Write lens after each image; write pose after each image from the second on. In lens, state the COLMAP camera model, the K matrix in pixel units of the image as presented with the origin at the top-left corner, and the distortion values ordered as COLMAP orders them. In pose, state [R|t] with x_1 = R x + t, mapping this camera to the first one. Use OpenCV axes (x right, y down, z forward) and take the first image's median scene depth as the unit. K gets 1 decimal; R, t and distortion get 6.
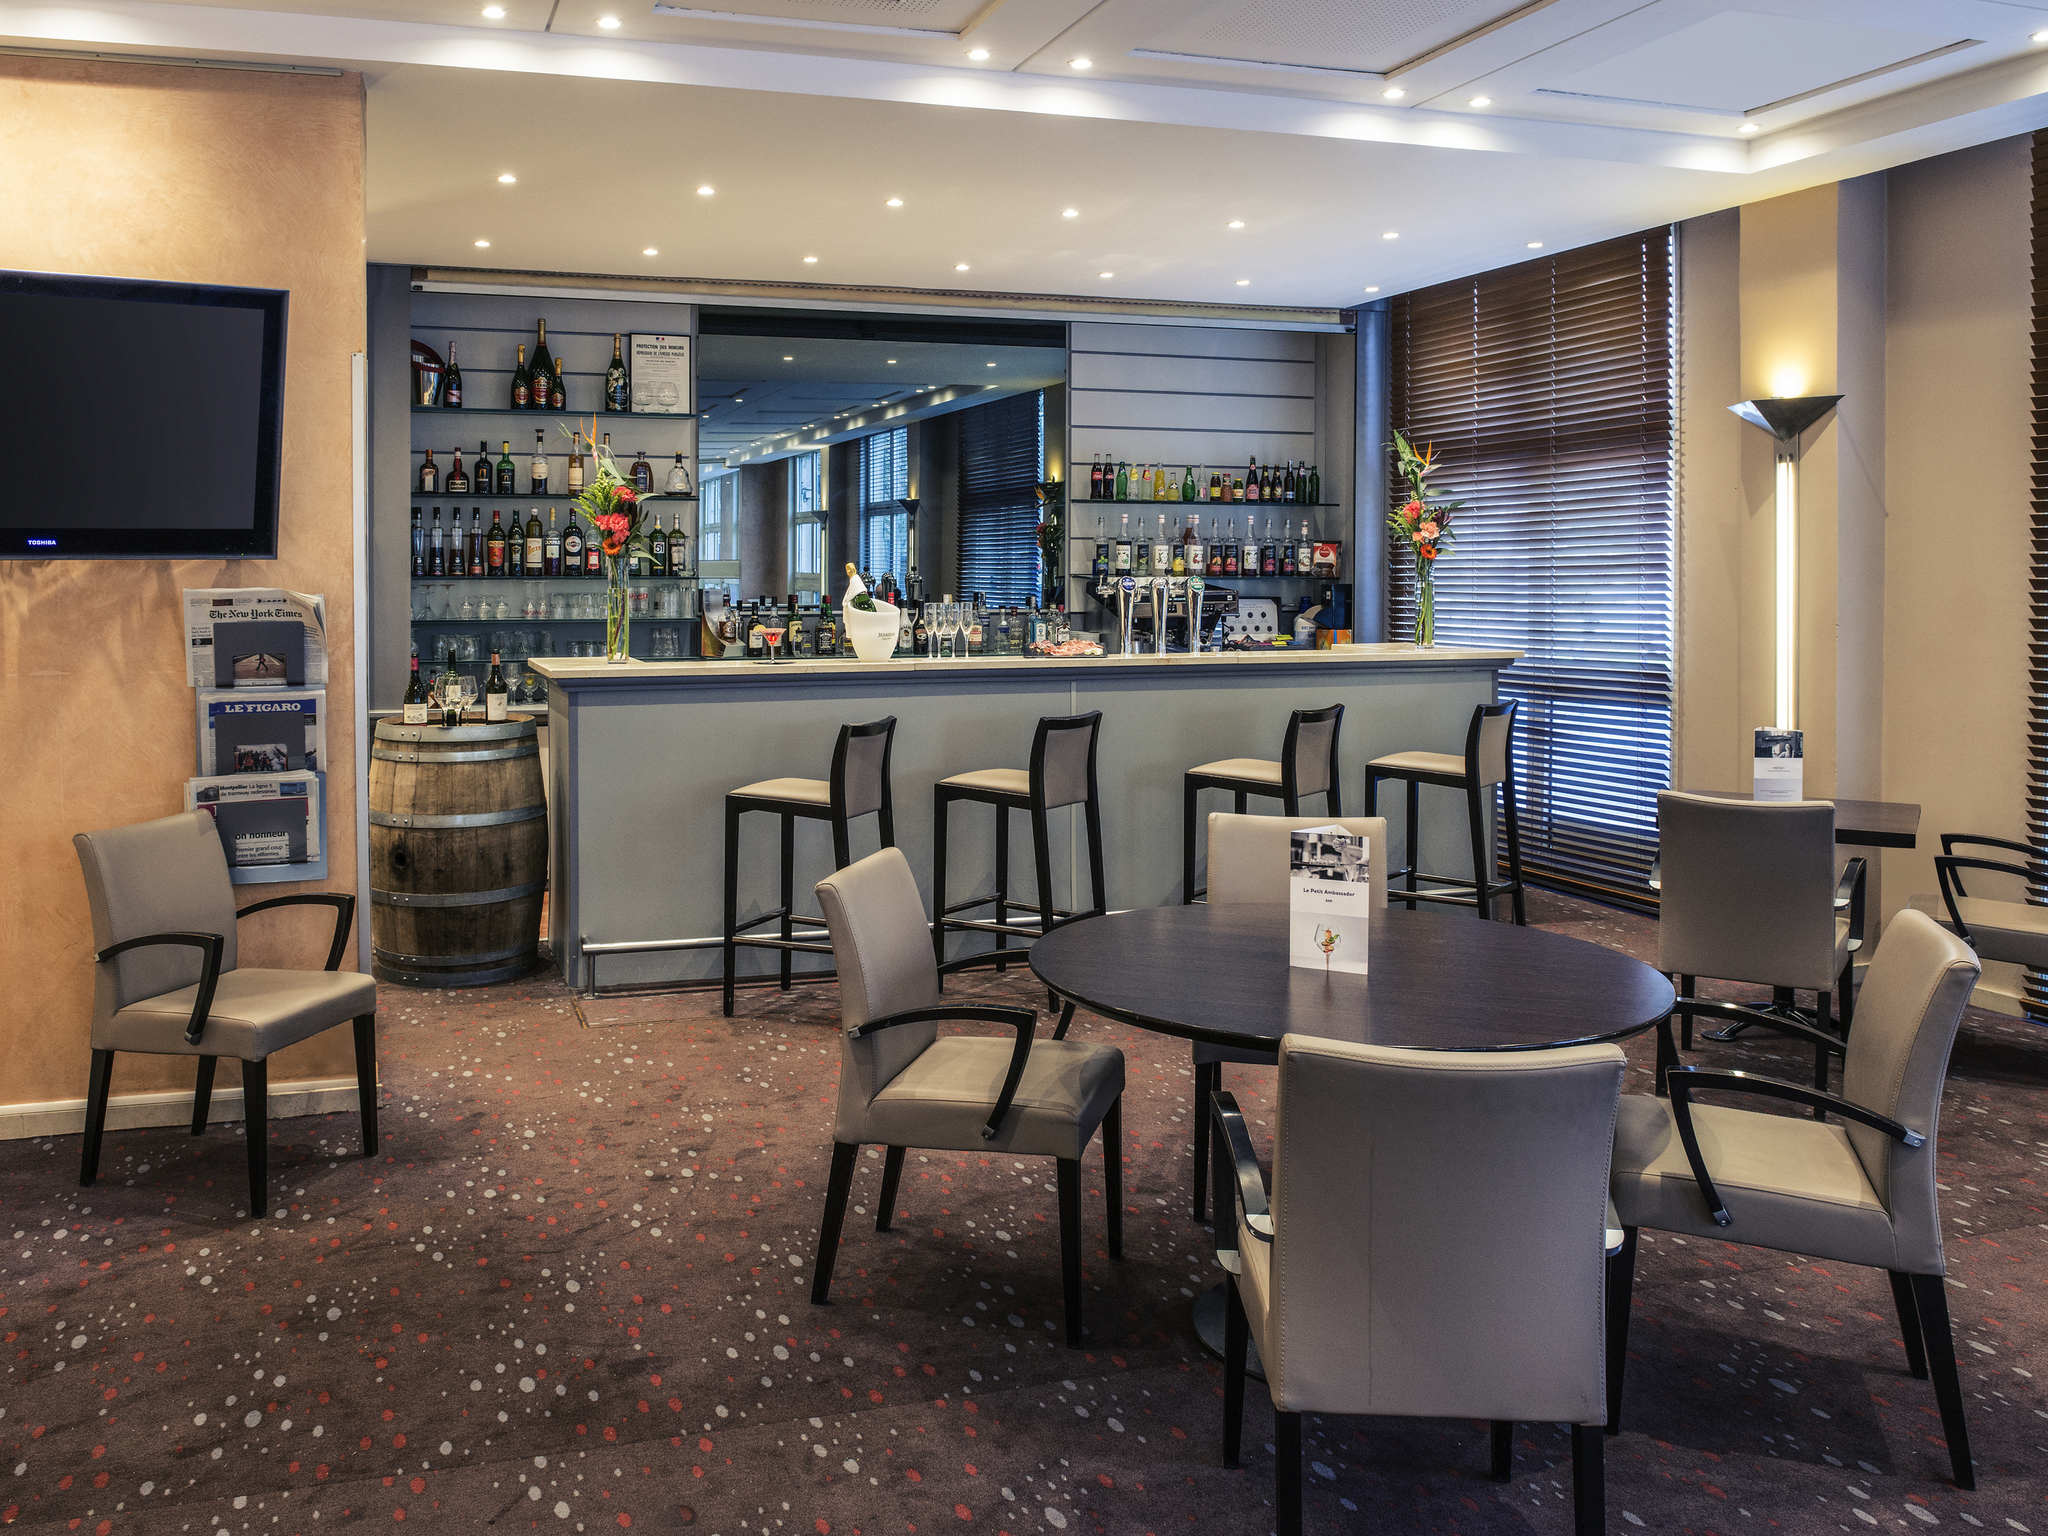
lens RADIAL K [[1978.3, 0, 1024.7], [0, 1978.3, 708.9], [0, 0, 1]] dist [-0.064494, 0.013944]
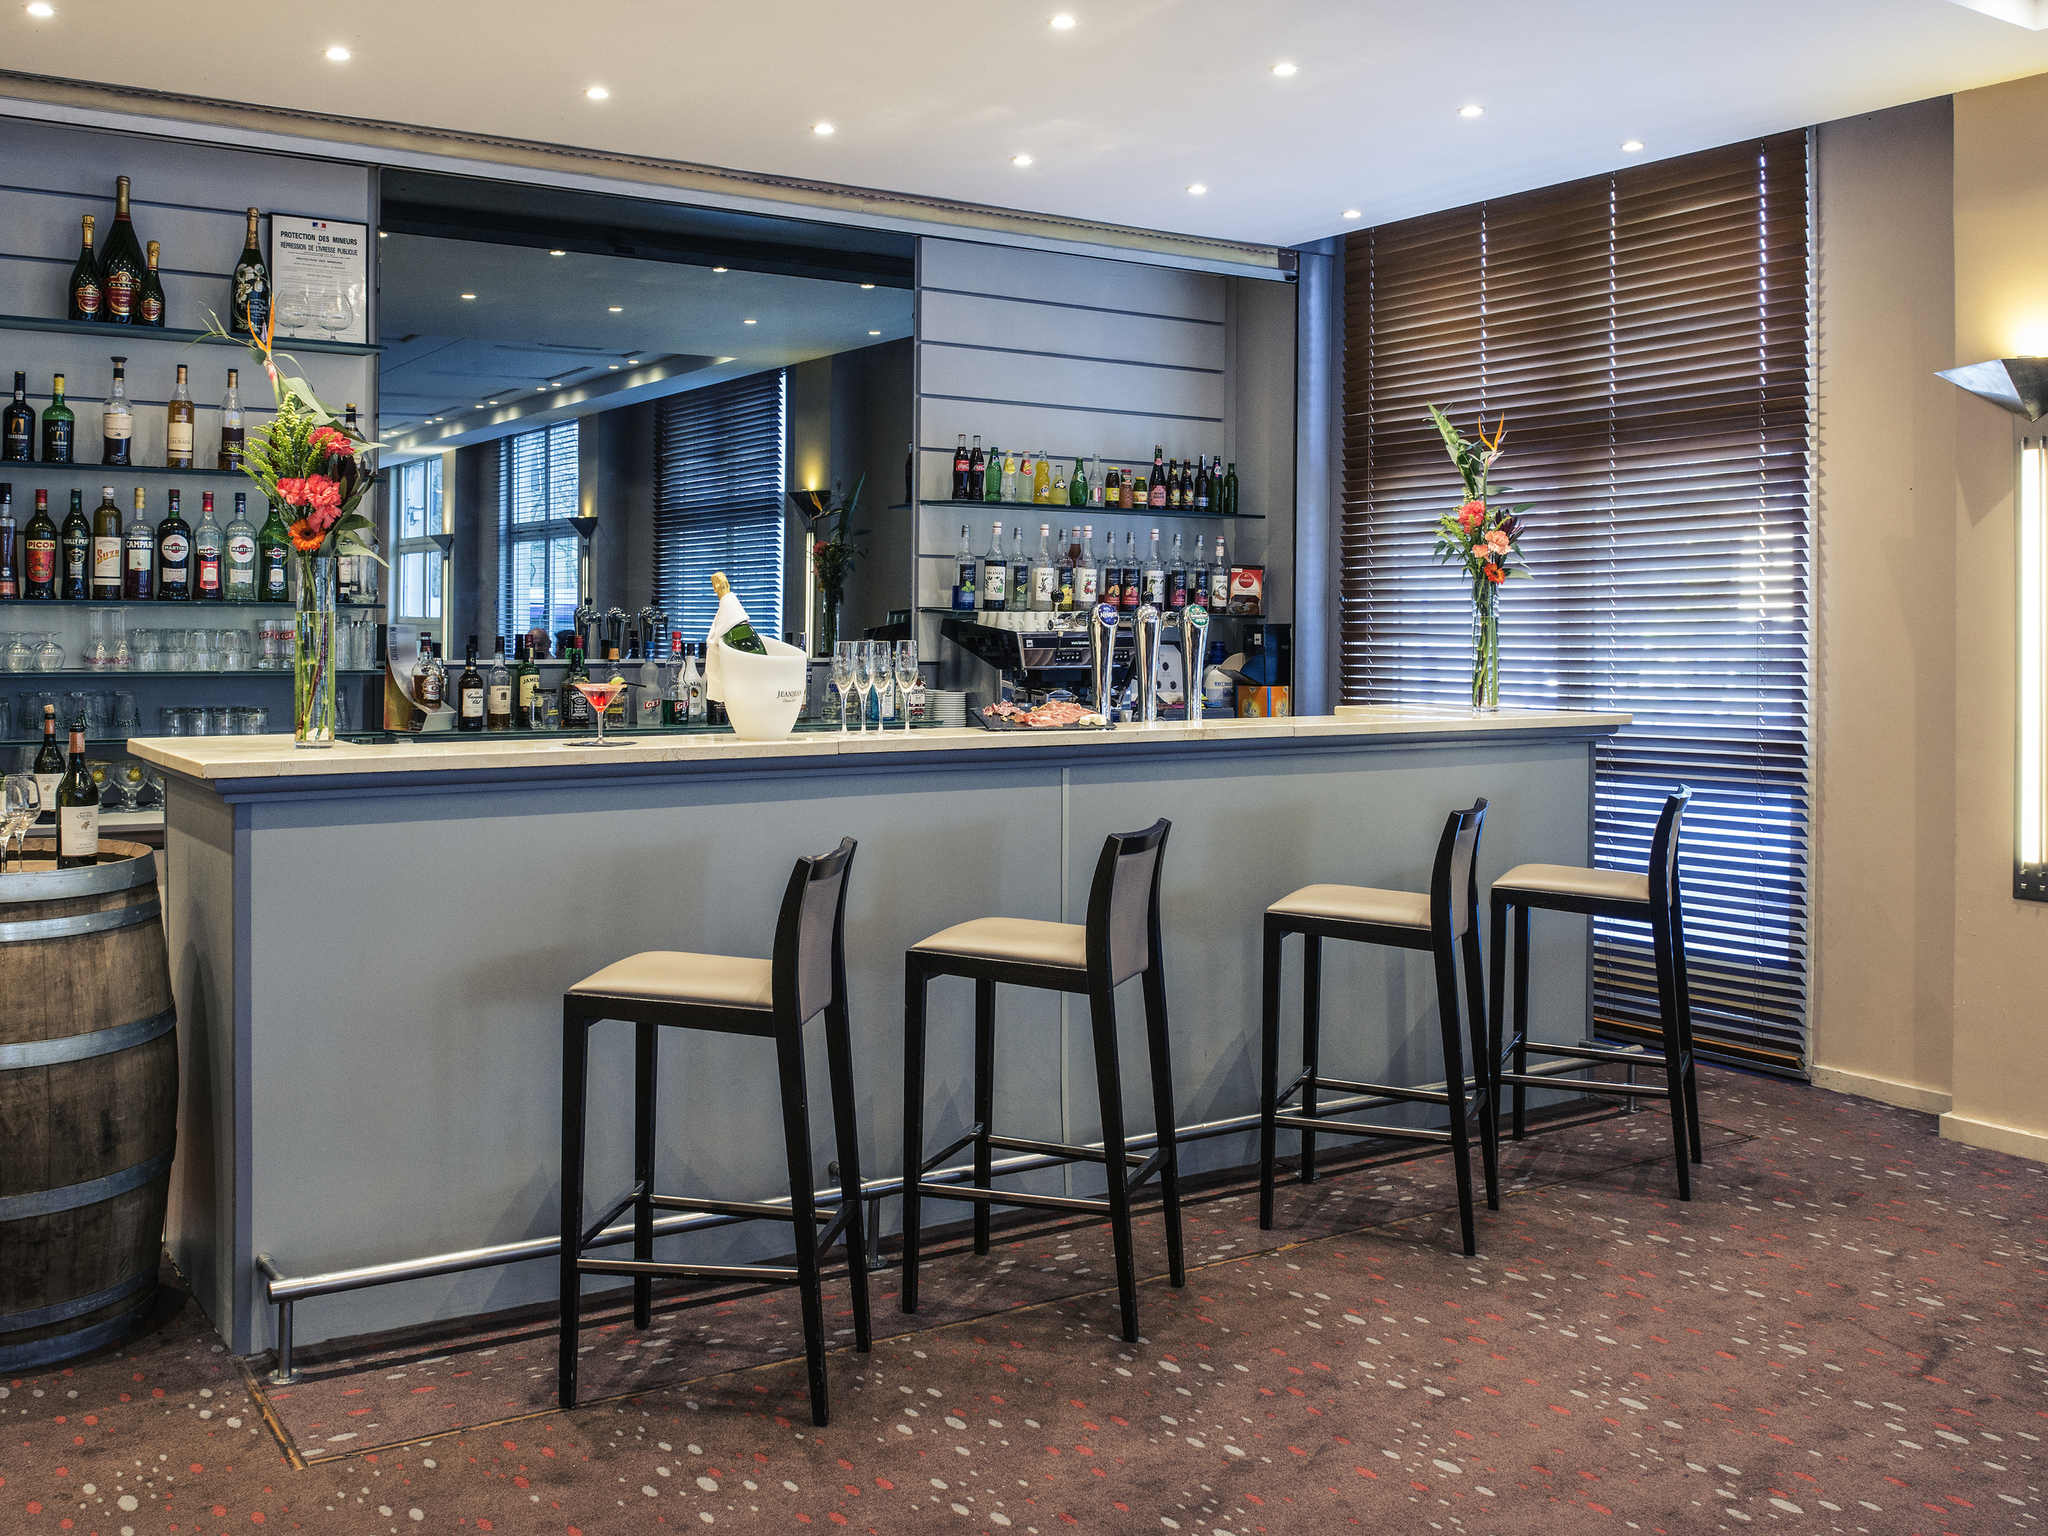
lens RADIAL K [[1978.3, 0, 1024.7], [0, 1978.3, 708.9], [0, 0, 1]] dist [-0.064494, 0.013944]
pose [[0.967605, -0.005687, 0.252406, -0.125553], [0.013669, 0.999460, -0.029879, -0.012172], [-0.252100, 0.032361, 0.967160, 0.345744]]
